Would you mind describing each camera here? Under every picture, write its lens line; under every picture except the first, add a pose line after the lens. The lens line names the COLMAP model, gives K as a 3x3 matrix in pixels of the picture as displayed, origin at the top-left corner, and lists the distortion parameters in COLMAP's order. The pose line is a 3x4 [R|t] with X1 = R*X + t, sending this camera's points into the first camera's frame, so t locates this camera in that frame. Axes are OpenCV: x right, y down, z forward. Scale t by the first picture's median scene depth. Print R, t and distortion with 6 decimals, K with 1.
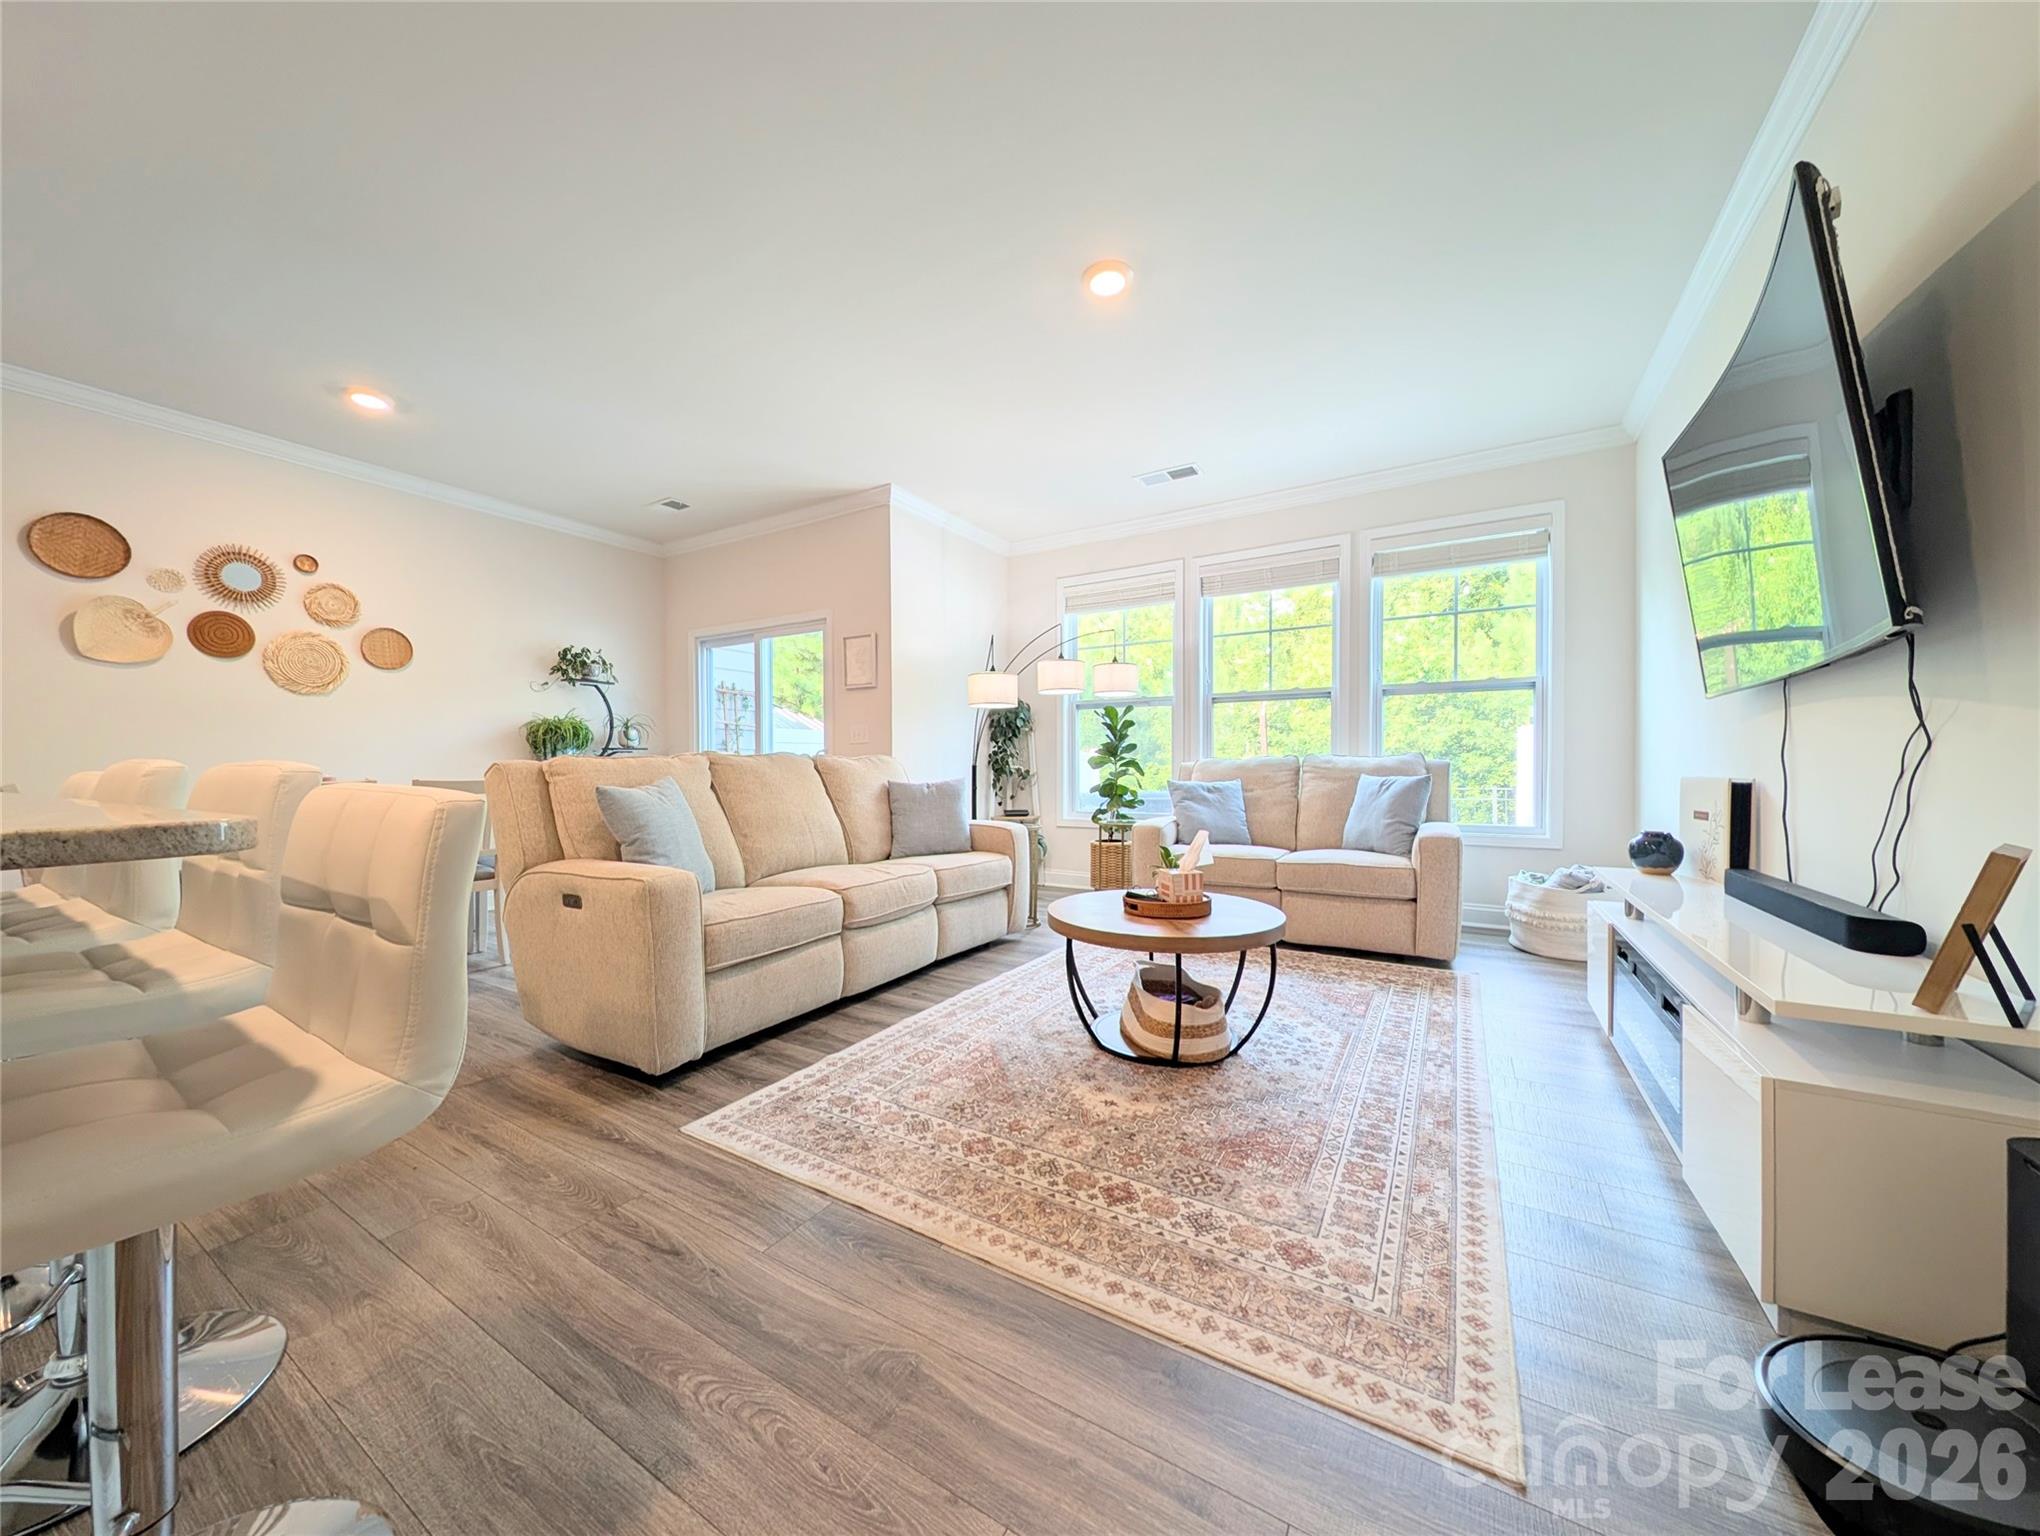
lens RADIAL K [[721.2, 0, 1025.8], [0, 721.2, 772.4], [0, 0, 1]] dist [-0.004154, -0.000242]
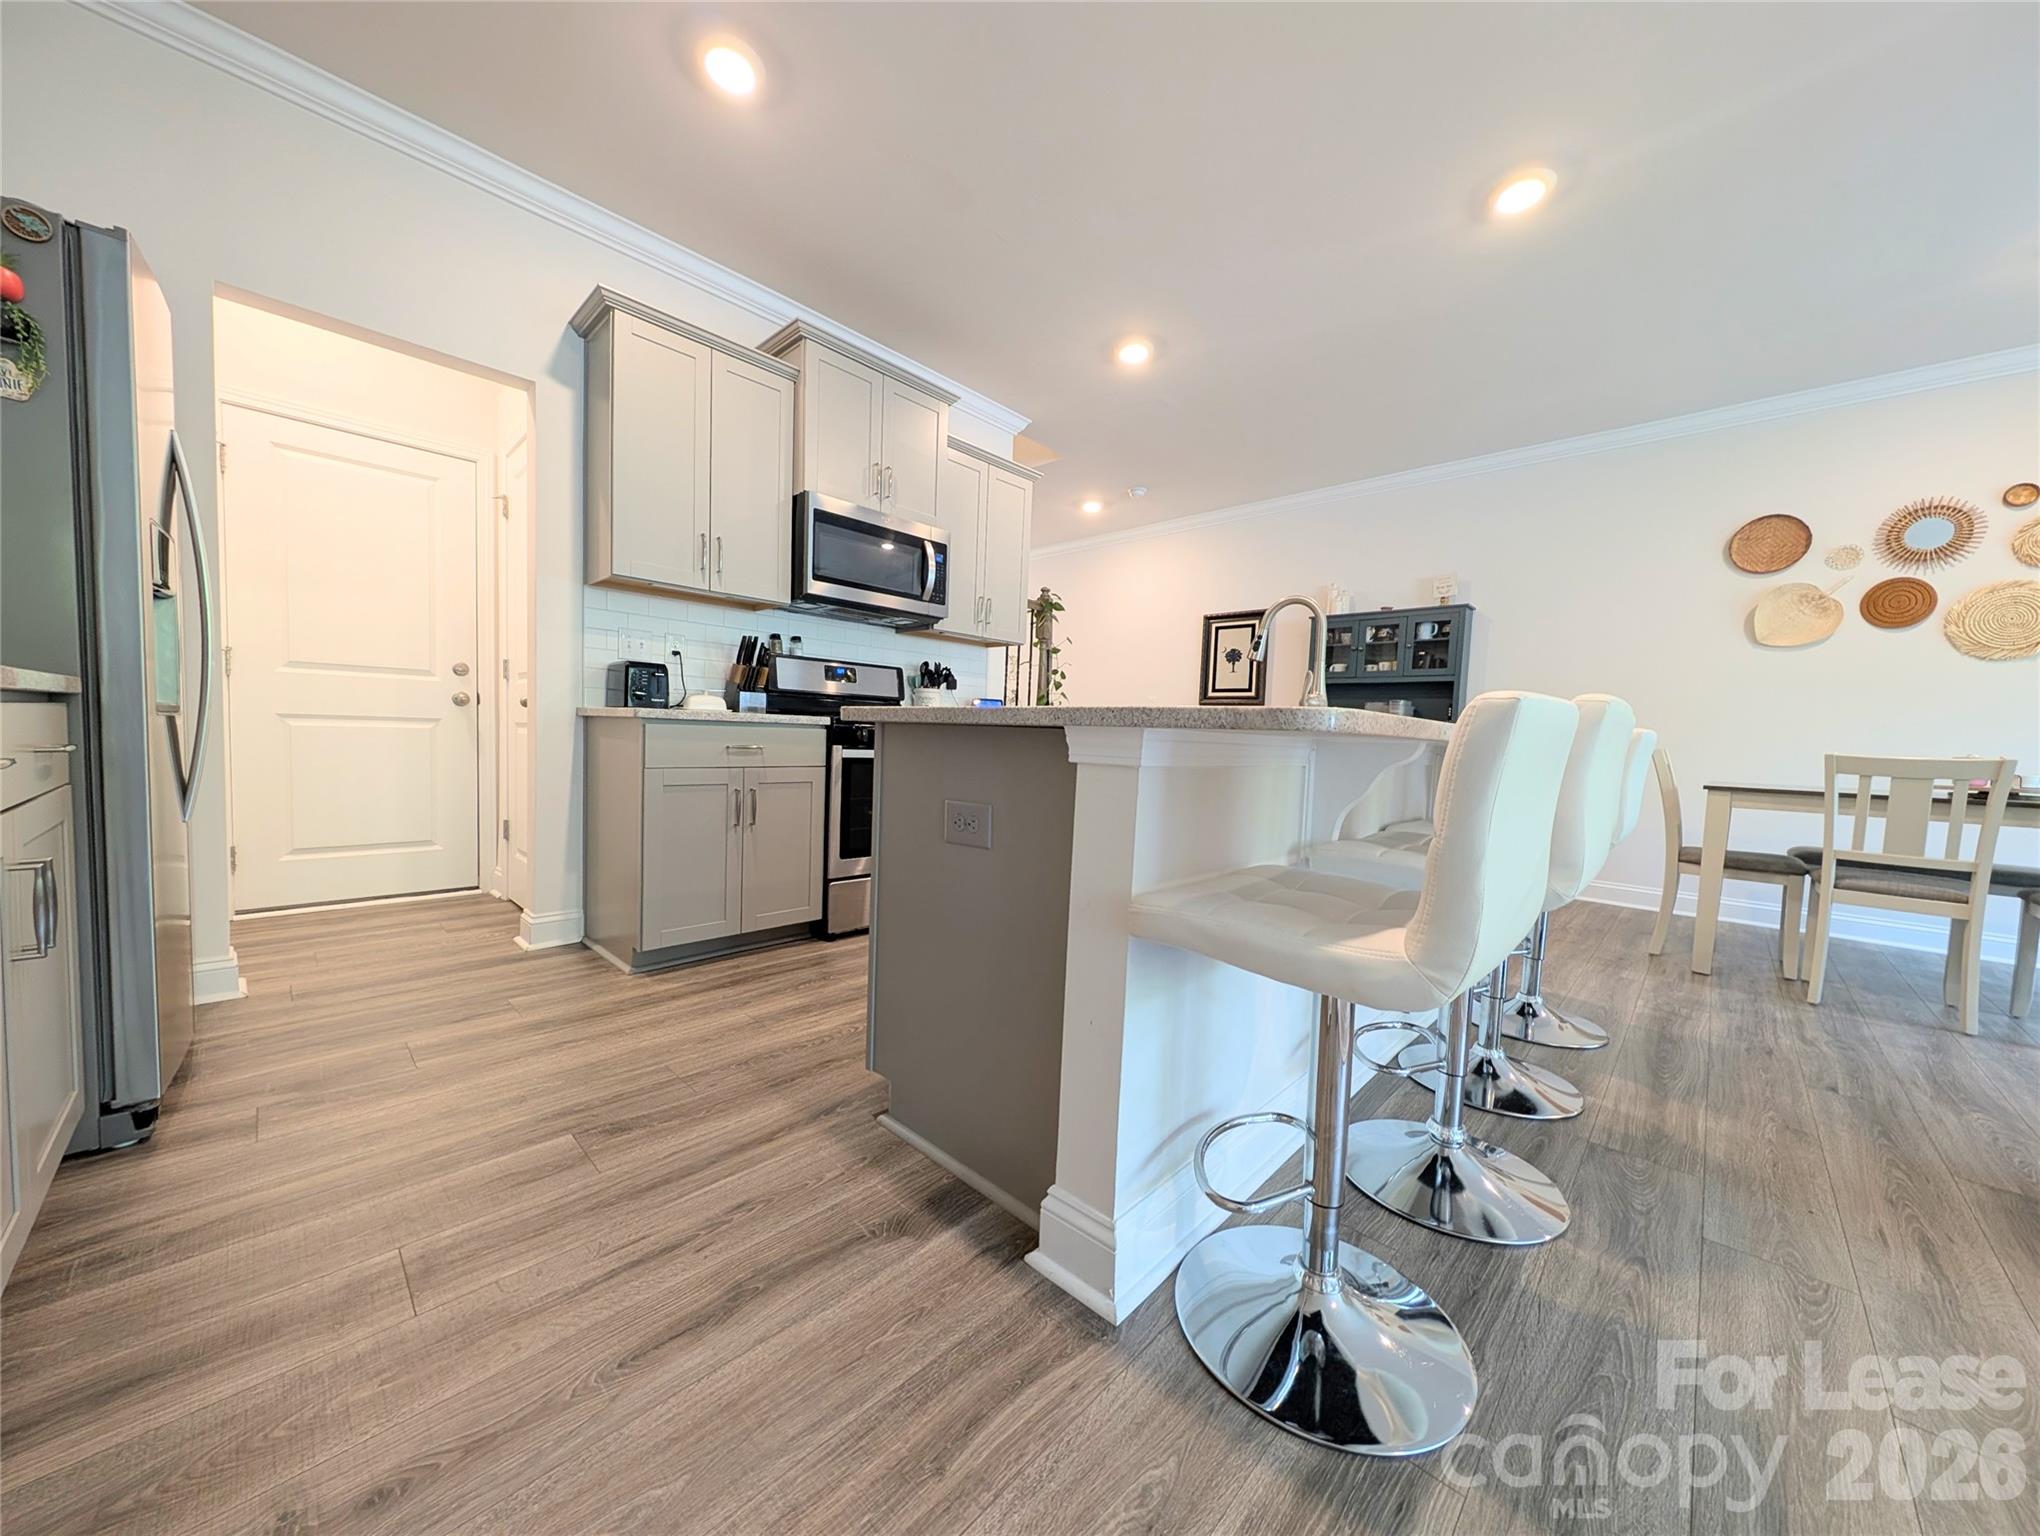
lens RADIAL K [[723.7, 0, 1019.9], [0, 723.7, 778.0], [0, 0, 1]] dist [-0.000218, -0.000064]
pose [[-0.219648, 0.055723, -0.973987, 0.044521], [-0.044892, 0.996733, 0.067148, 0.019806], [0.974546, 0.058473, -0.216429, 0.111819]]
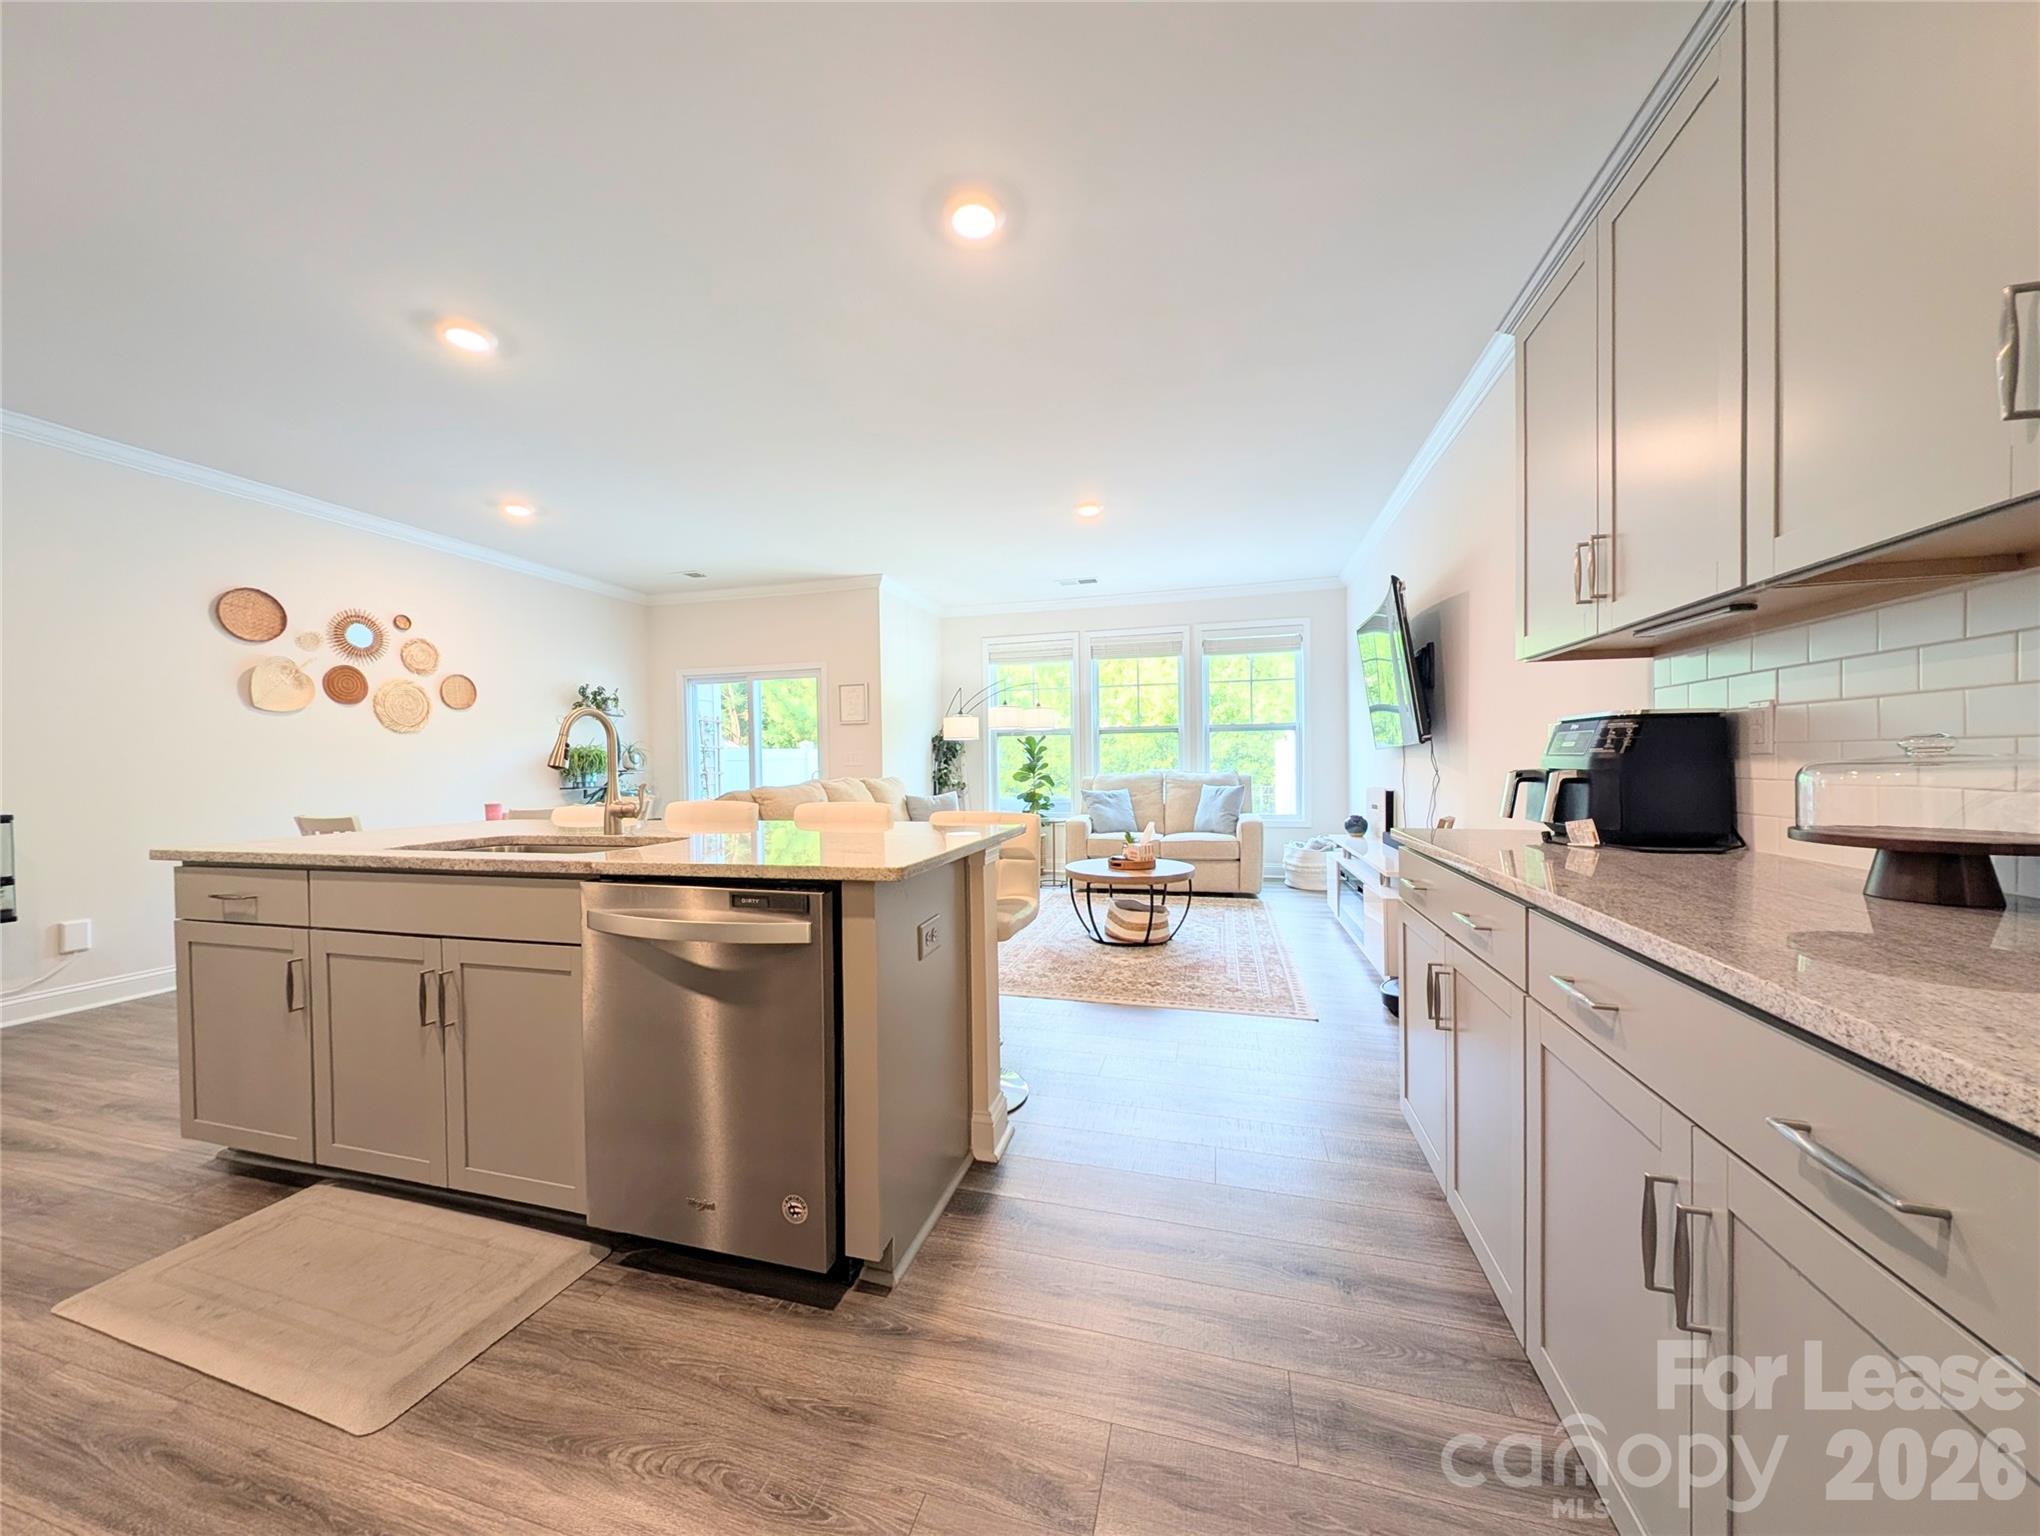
lens RADIAL K [[721.2, 0, 1025.8], [0, 721.2, 772.4], [0, 0, 1]] dist [-0.004154, -0.000242]
pose [[0.961426, -0.013331, 0.274739, -0.360512], [0.013108, 0.999911, 0.002647, -0.035160], [-0.274750, 0.001057, 0.961515, -0.438807]]
